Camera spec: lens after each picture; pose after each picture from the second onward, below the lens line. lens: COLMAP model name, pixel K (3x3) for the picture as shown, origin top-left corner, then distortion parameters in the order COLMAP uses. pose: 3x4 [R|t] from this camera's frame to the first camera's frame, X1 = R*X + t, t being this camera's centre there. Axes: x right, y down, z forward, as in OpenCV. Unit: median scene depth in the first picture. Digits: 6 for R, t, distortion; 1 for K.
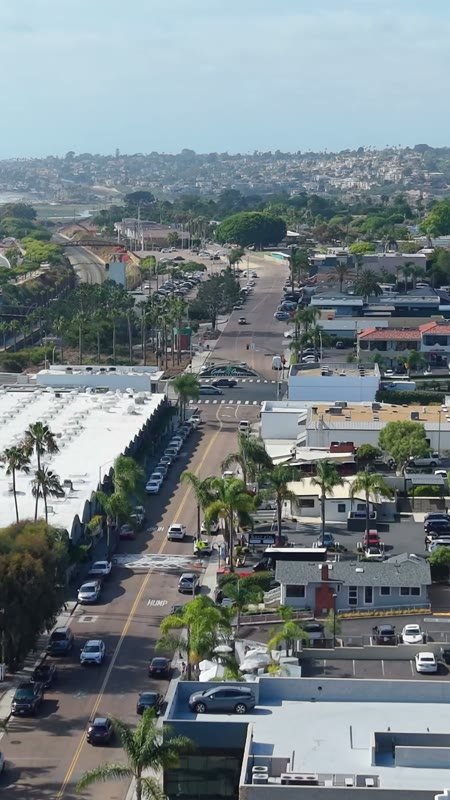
lens RADIAL K [[1737.7, 0, 252.9], [0, 1737.7, 400.7], [0, 0, 1]] dist [0.127703, -0.000654]
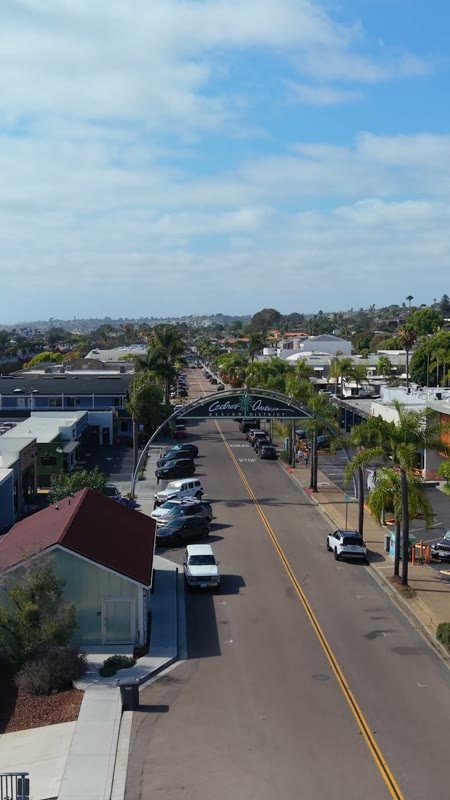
lens RADIAL K [[1015.2, 0, 225.1], [0, 1015.2, 400.8], [0, 0, 1]] dist [0.176786, -0.557026]
pose [[0.993487, -0.012898, 0.113209, -0.116062], [0.022026, 0.996572, -0.079750, 0.179851], [-0.111792, 0.081724, 0.990365, -0.697843]]
